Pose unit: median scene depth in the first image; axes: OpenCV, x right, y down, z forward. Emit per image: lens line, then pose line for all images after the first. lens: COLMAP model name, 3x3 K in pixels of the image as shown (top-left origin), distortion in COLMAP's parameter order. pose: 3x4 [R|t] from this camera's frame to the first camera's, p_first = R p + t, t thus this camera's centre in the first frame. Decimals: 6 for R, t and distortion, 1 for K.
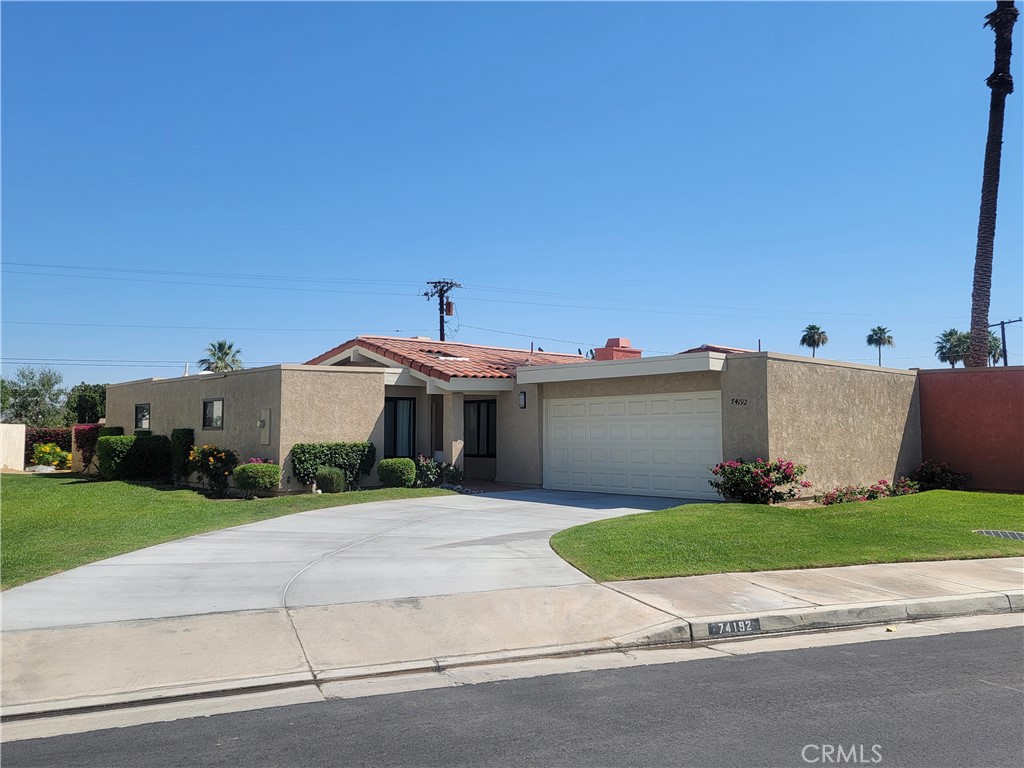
lens RADIAL K [[737.3, 0, 512.0], [0, 737.3, 384.0], [0, 0, 1]] dist [0.041311, -0.005214]
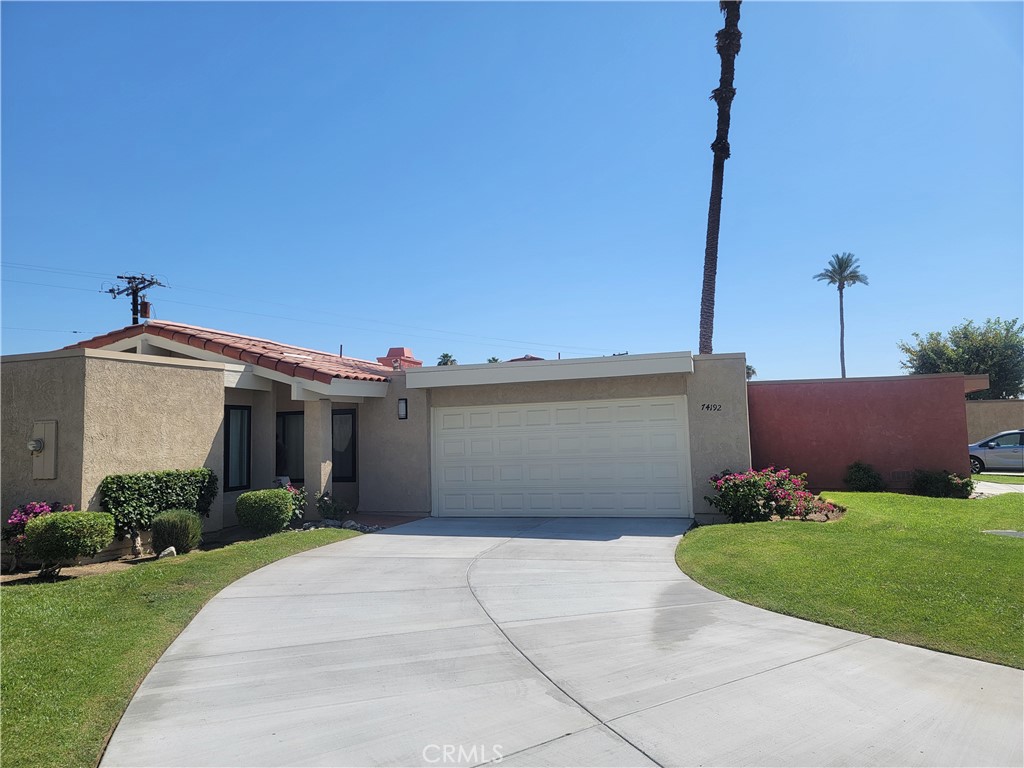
lens RADIAL K [[686.2, 0, 512.0], [0, 686.2, 384.0], [0, 0, 1]] dist [0.055929, -0.040059]
pose [[0.888375, 0.018046, 0.458763, -0.231196], [-0.005076, 0.999552, -0.029489, 0.016426], [-0.459090, 0.023869, 0.888069, 0.278050]]
